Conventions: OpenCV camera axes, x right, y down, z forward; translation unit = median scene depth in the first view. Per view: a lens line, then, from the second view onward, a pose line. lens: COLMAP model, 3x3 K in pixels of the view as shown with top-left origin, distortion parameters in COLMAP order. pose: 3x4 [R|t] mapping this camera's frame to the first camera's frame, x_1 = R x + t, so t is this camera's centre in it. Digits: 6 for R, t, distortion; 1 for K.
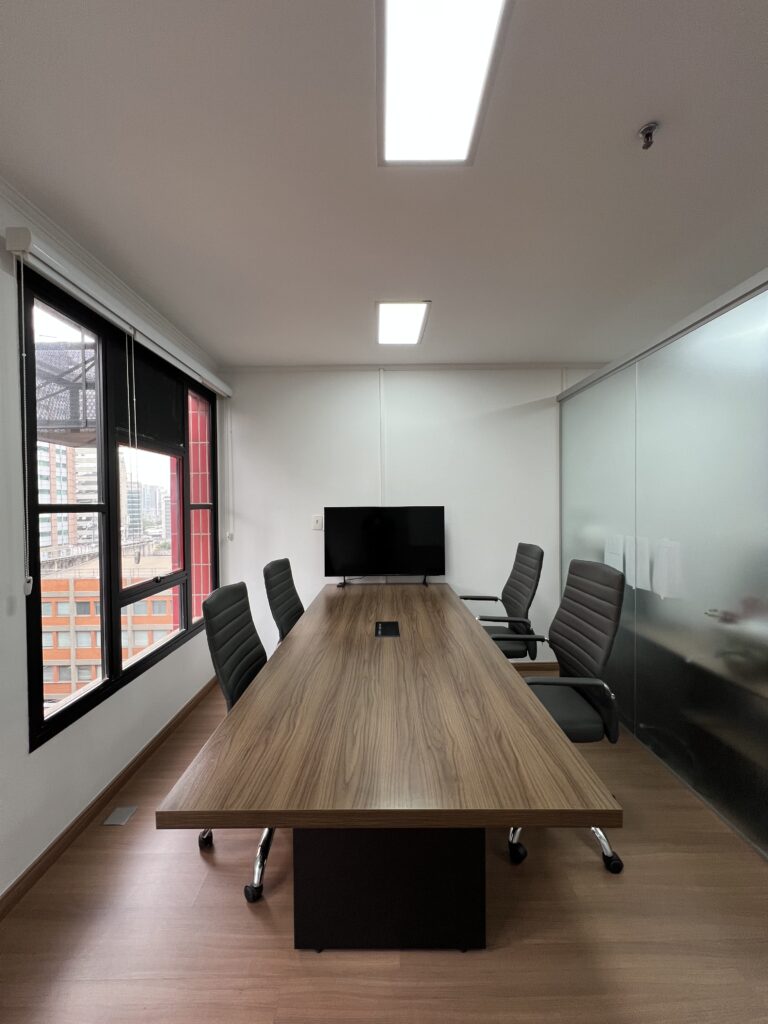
lens RADIAL K [[413.7, 0, 384.6], [0, 413.7, 511.7], [0, 0, 1]] dist [0.001374, 0.001491]
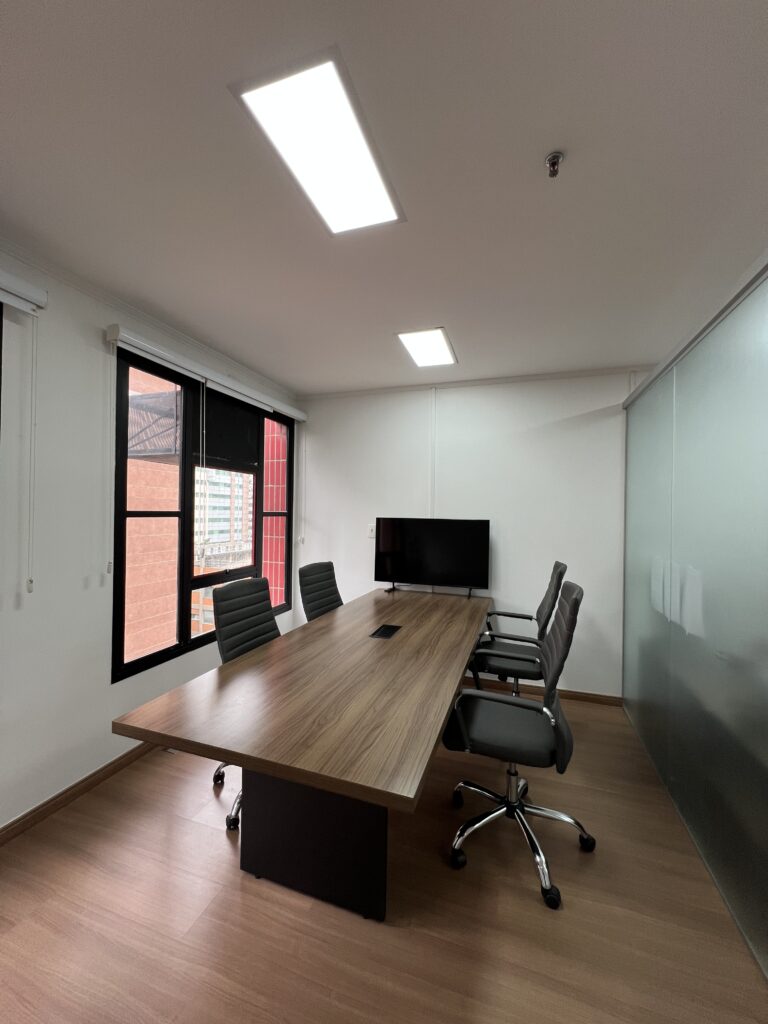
lens RADIAL K [[413.7, 0, 382.6], [0, 413.7, 512.2], [0, 0, 1]] dist [0.001374, 0.001491]
pose [[0.944536, 0.025612, -0.327407, 0.273752], [-0.031864, 0.999398, -0.013746, -0.012545], [0.326857, 0.023416, 0.944784, -0.034834]]
